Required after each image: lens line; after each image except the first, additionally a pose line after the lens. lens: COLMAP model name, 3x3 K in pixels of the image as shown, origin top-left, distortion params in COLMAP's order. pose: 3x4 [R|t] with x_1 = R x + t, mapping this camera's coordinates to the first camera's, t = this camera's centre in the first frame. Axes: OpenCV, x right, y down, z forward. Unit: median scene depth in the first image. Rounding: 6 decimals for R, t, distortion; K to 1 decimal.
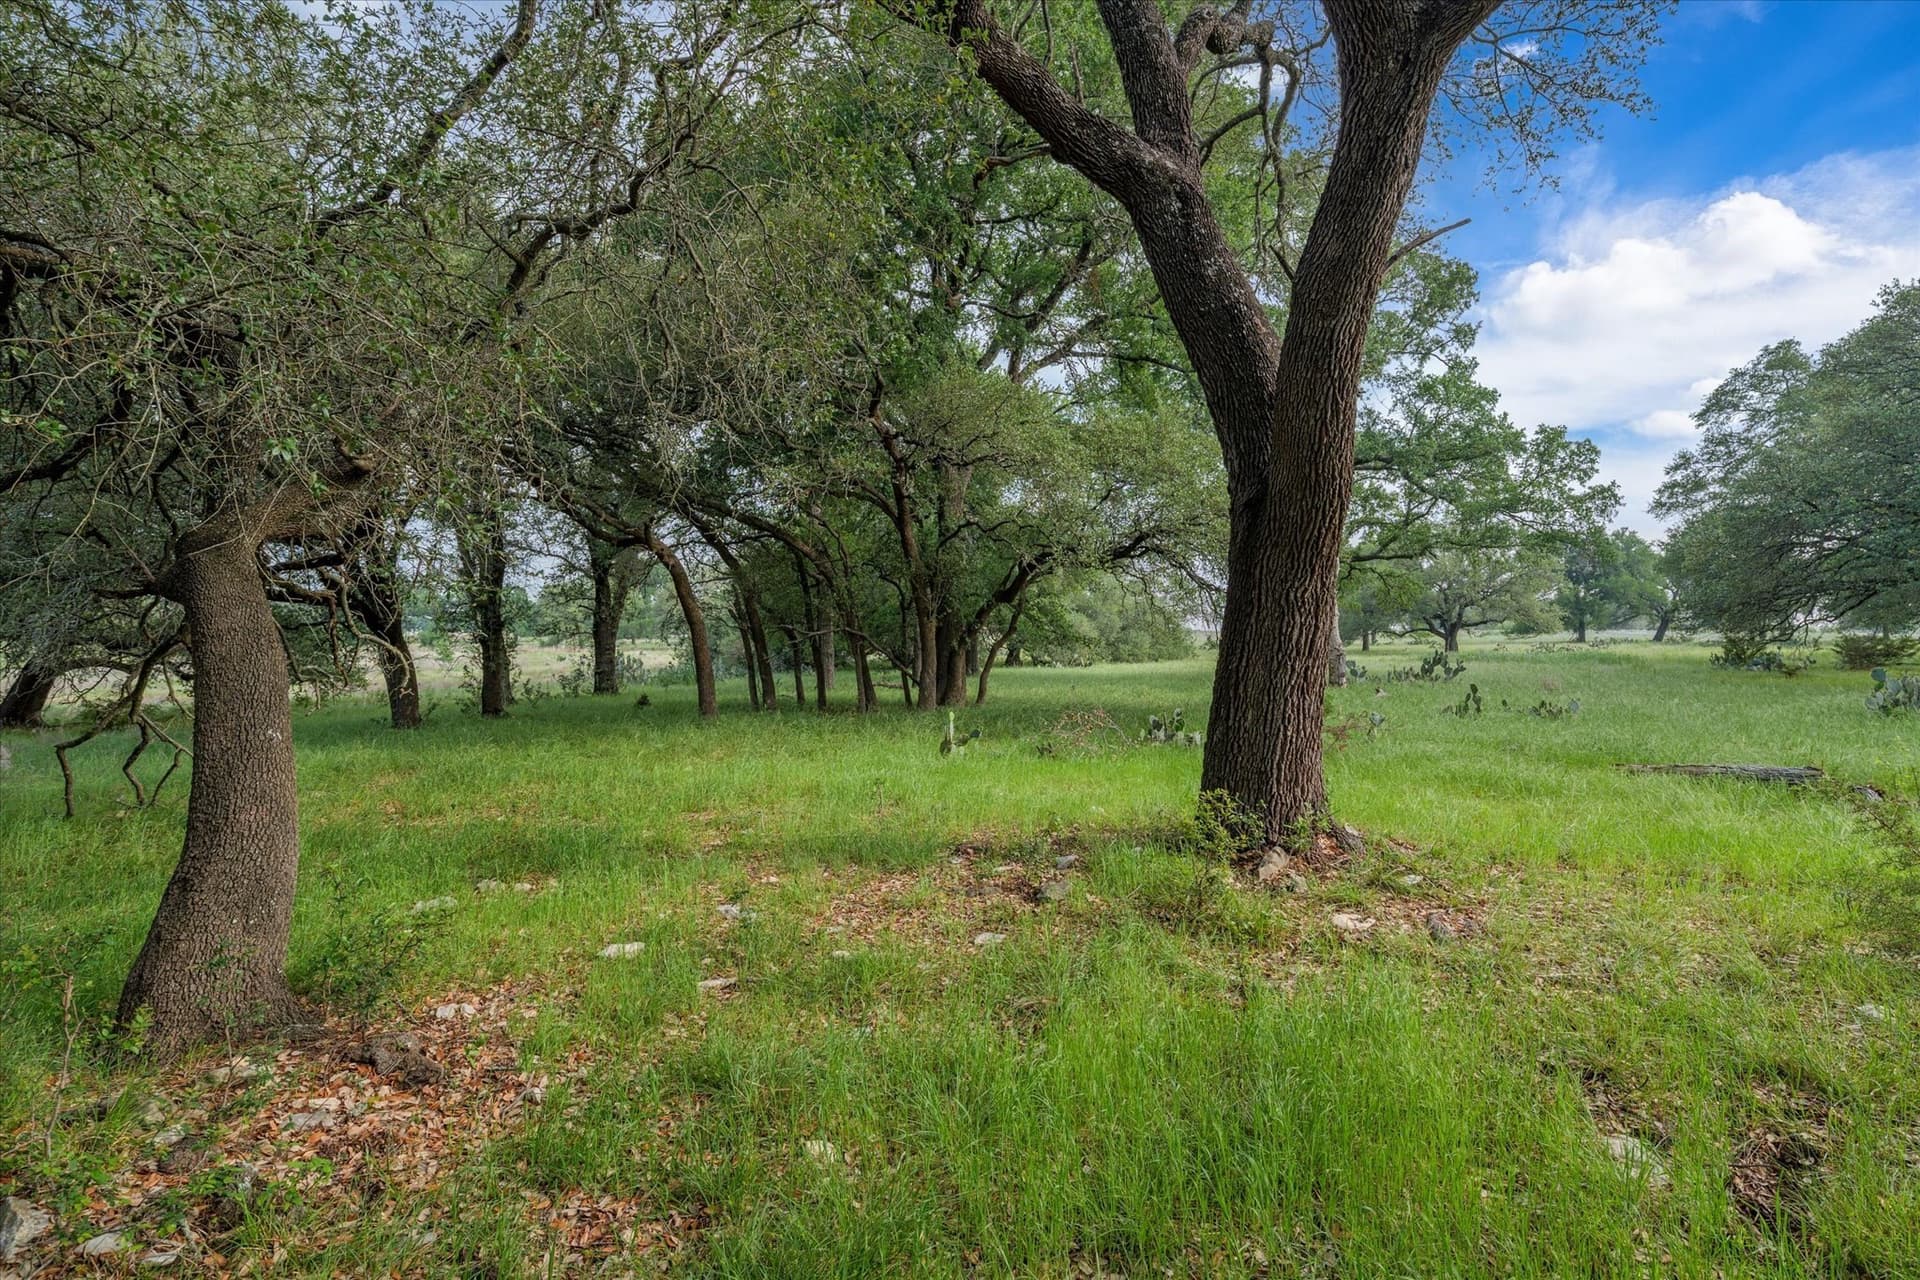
lens RADIAL K [[980.9, 0, 961.0], [0, 980.9, 636.6], [0, 0, 1]] dist [0.002417, -0.000397]
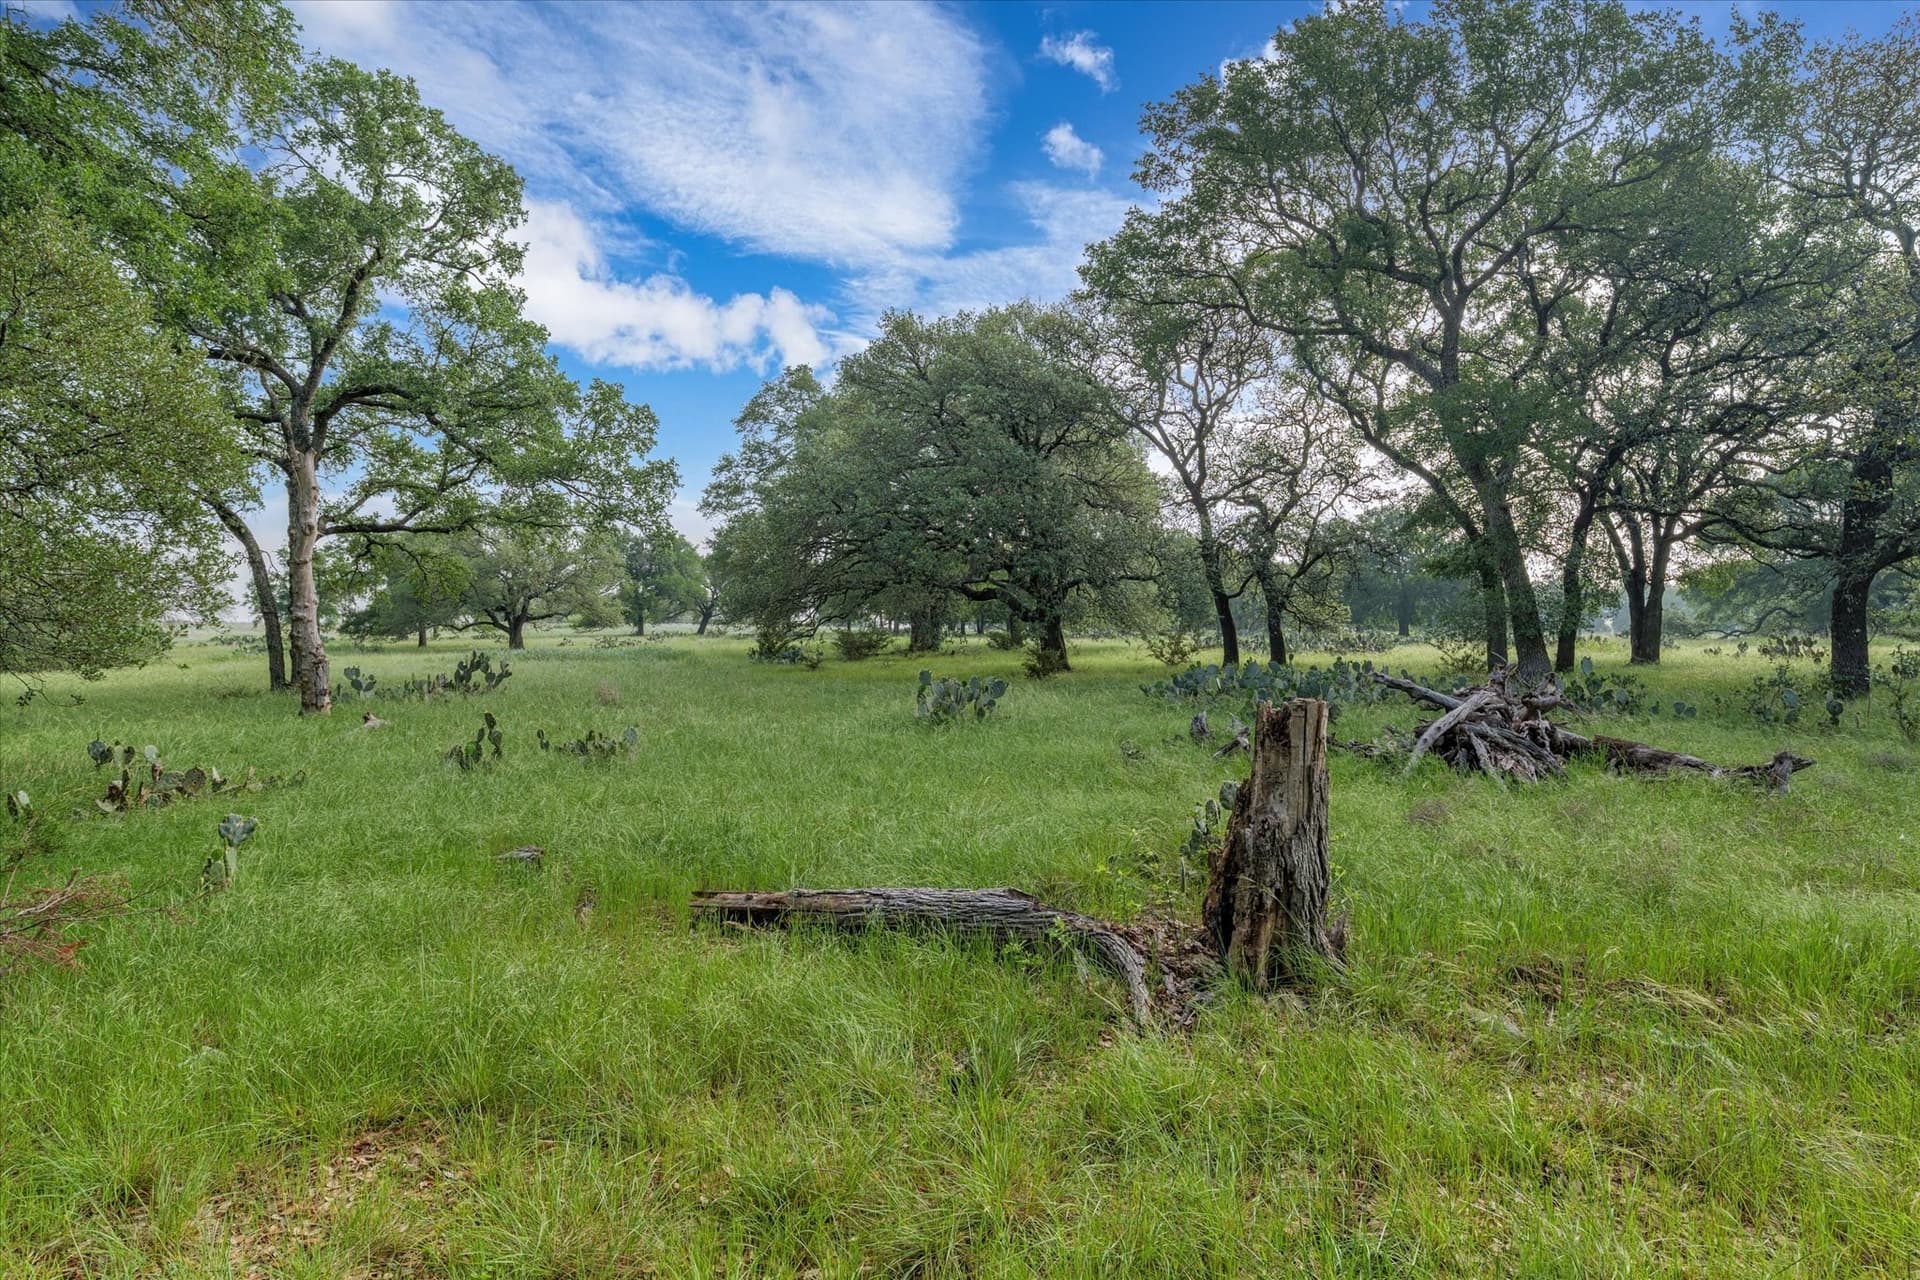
lens RADIAL K [[980.9, 0, 961.0], [0, 980.9, 636.6], [0, 0, 1]] dist [0.002417, -0.000397]
pose [[0.637626, -0.006286, 0.770321, 0.097137], [0.000642, 0.999971, 0.007629, -0.002352], [-0.770346, -0.004370, 0.637611, 0.153867]]
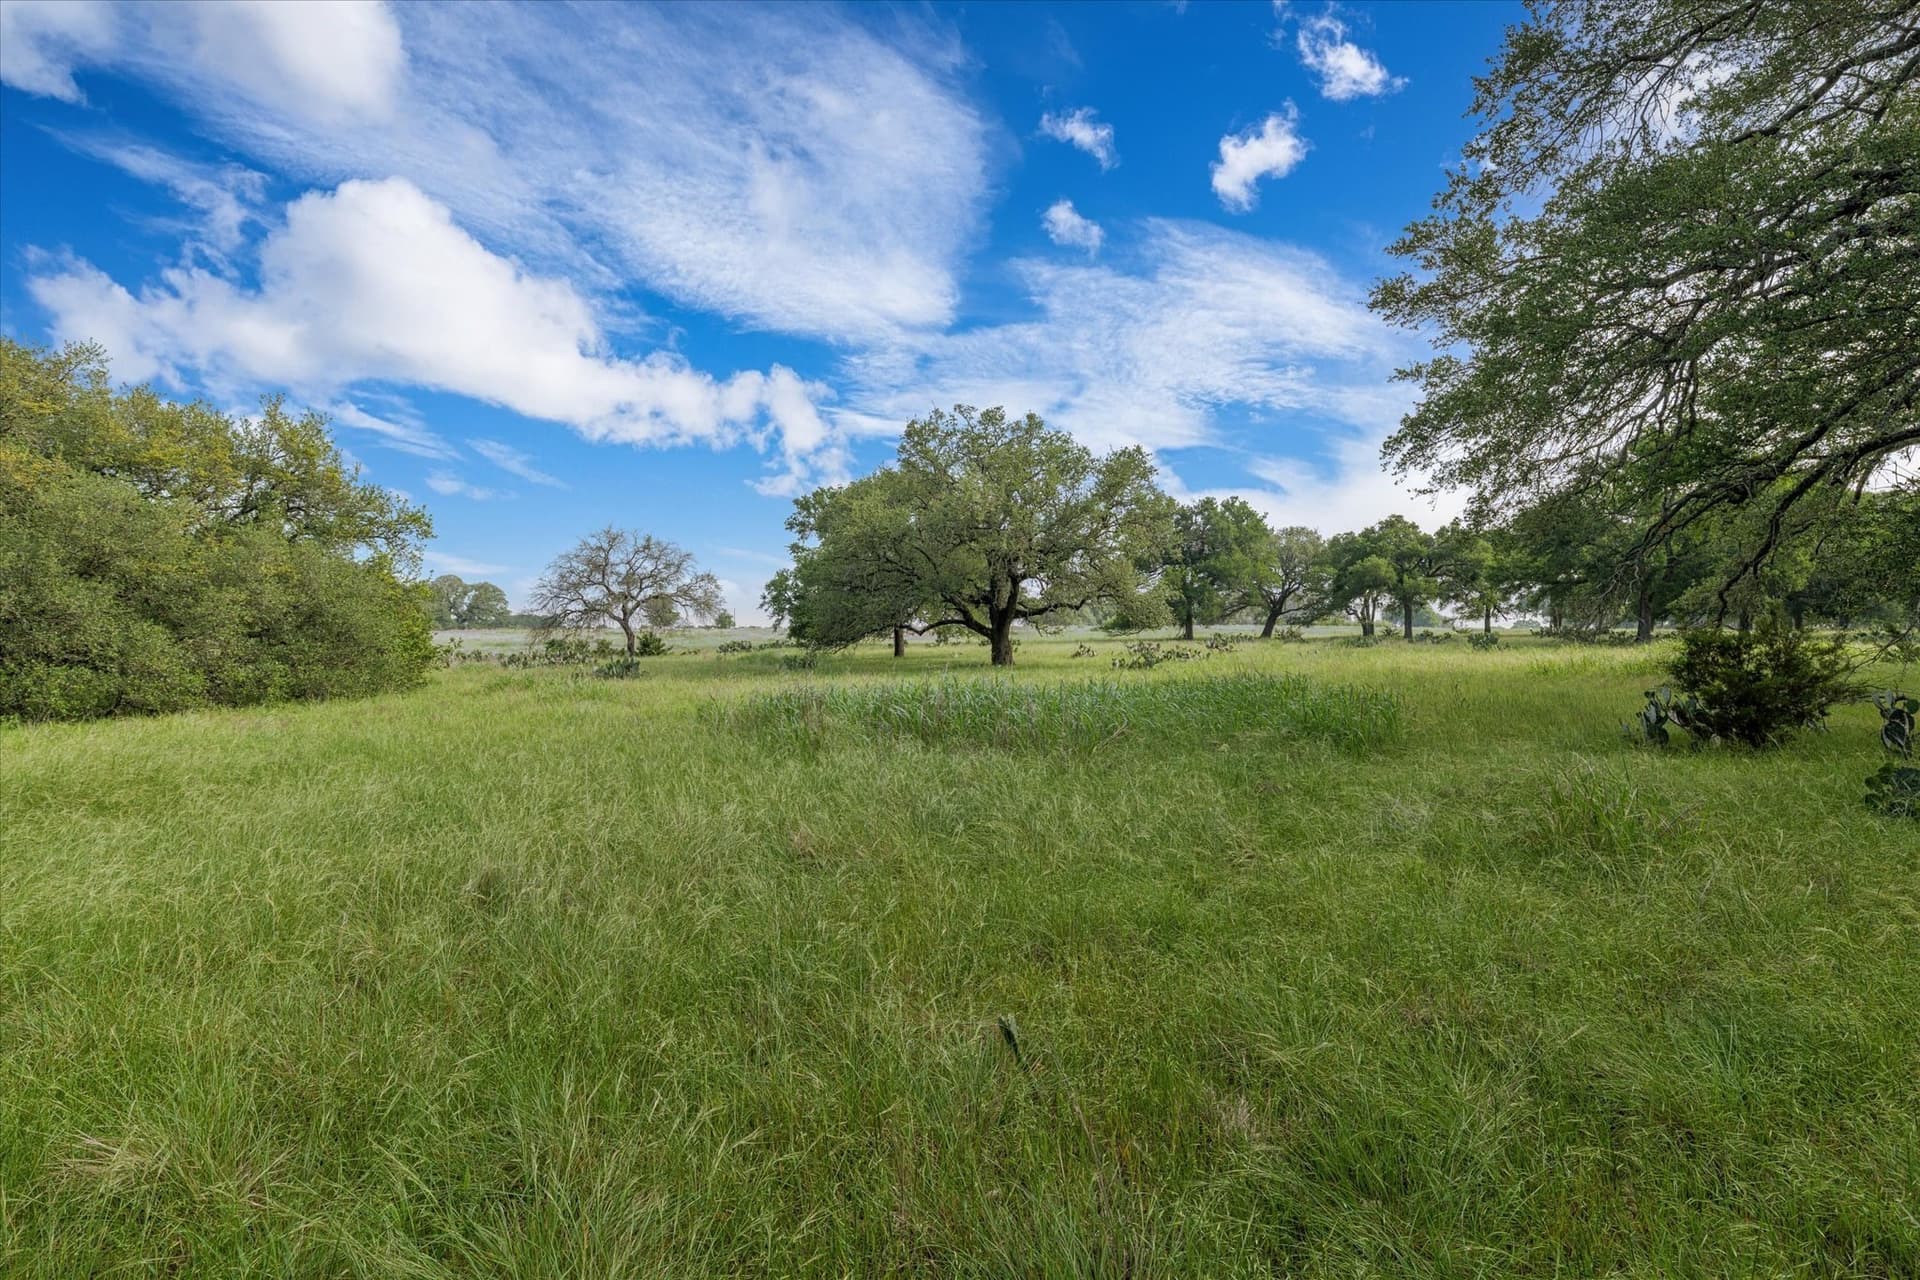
lens RADIAL K [[980.9, 0, 961.0], [0, 980.9, 636.6], [0, 0, 1]] dist [0.002417, -0.000397]
pose [[0.941168, -0.006872, 0.337870, 0.529097], [0.006068, 0.999976, 0.003436, -0.001403], [-0.337886, -0.001184, 0.941186, 0.876299]]
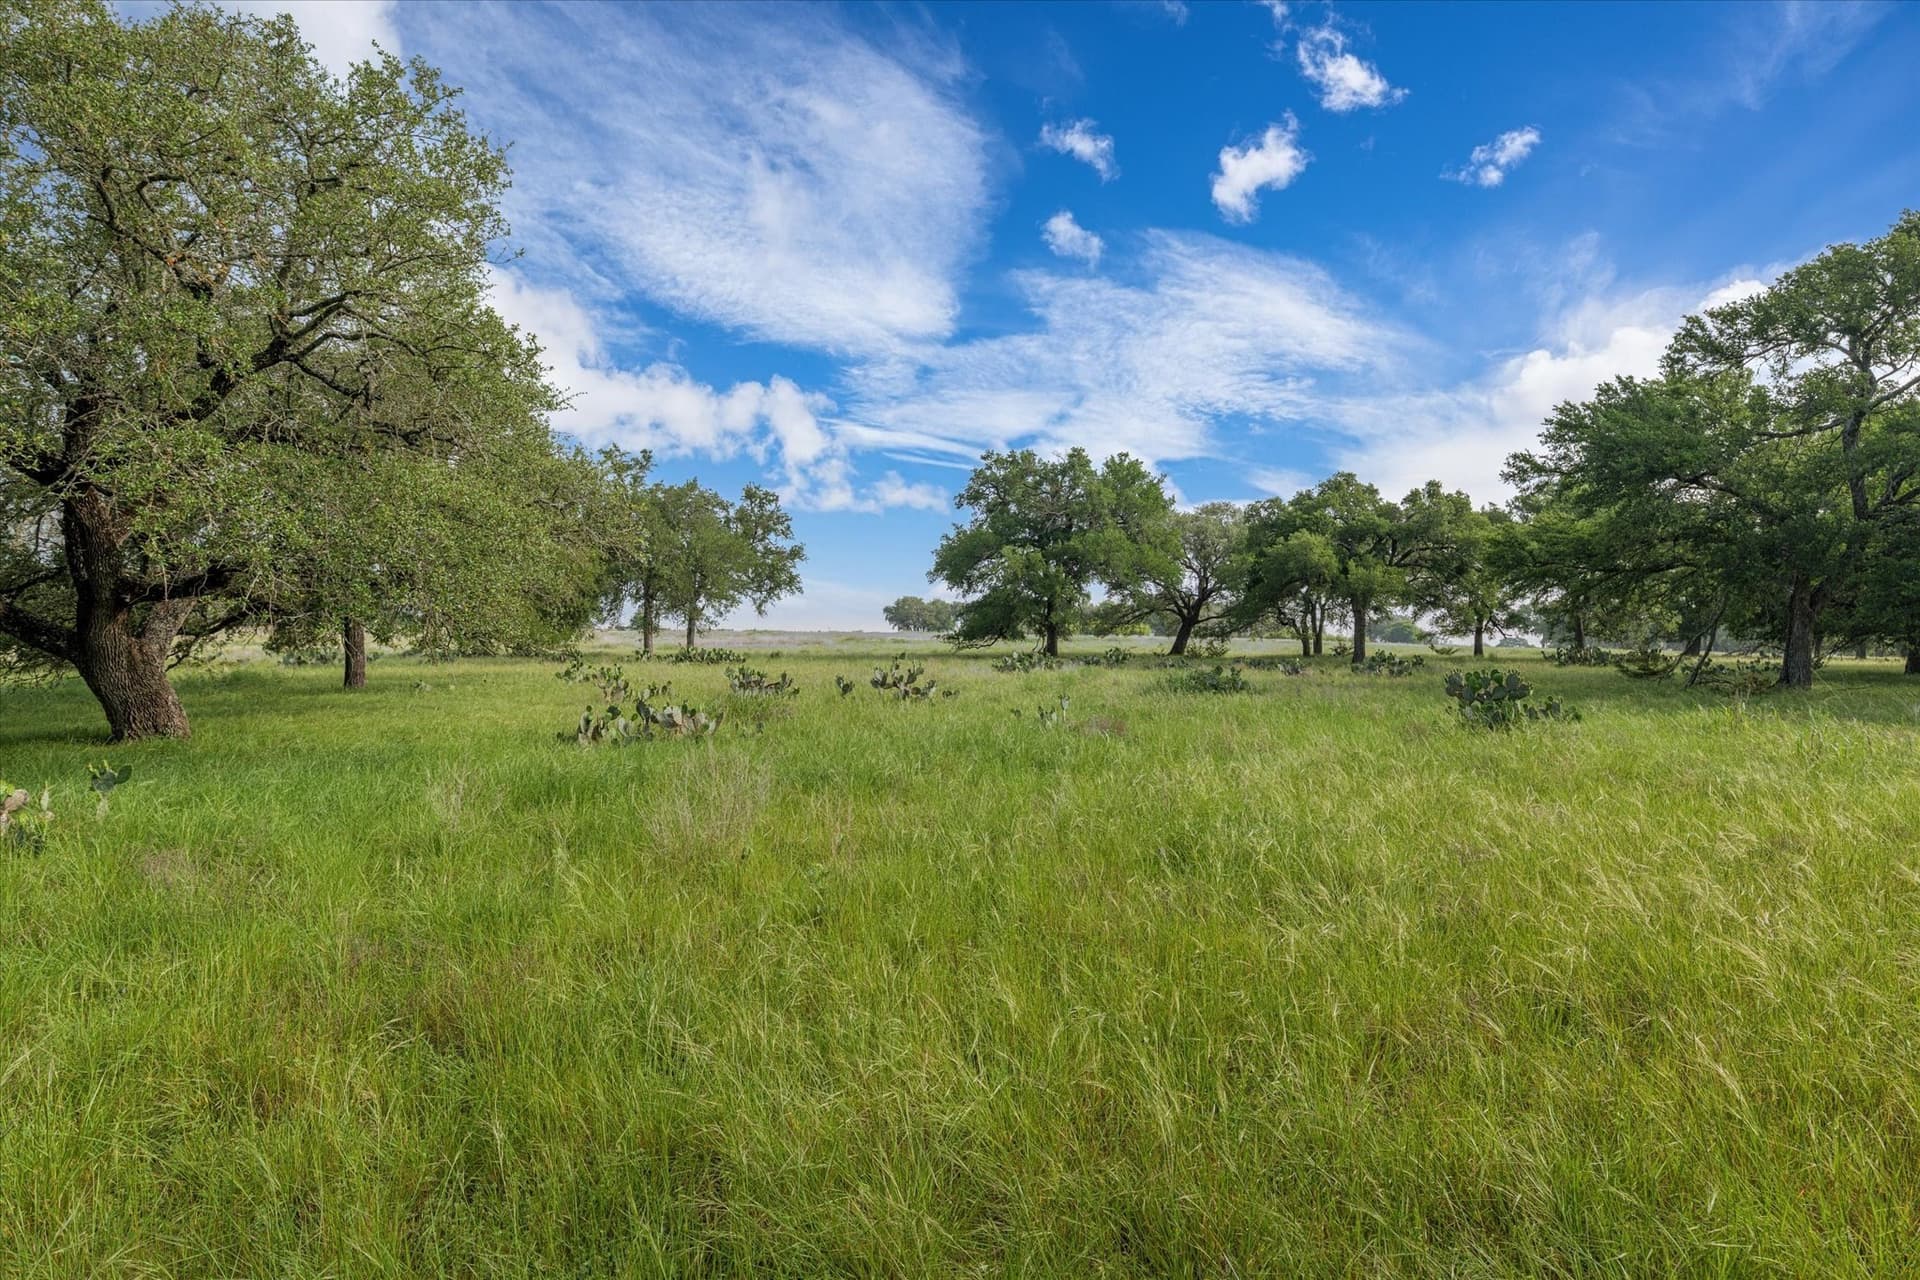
lens RADIAL K [[904.7, 0, 958.1], [0, 904.7, 675.0], [0, 0, 1]] dist [-0.029790, -0.000030]
pose [[0.951615, -0.001874, 0.307288, 1.187268], [-0.009720, 0.999297, 0.036198, -0.004814], [-0.307140, -0.037433, 0.950928, 1.472790]]
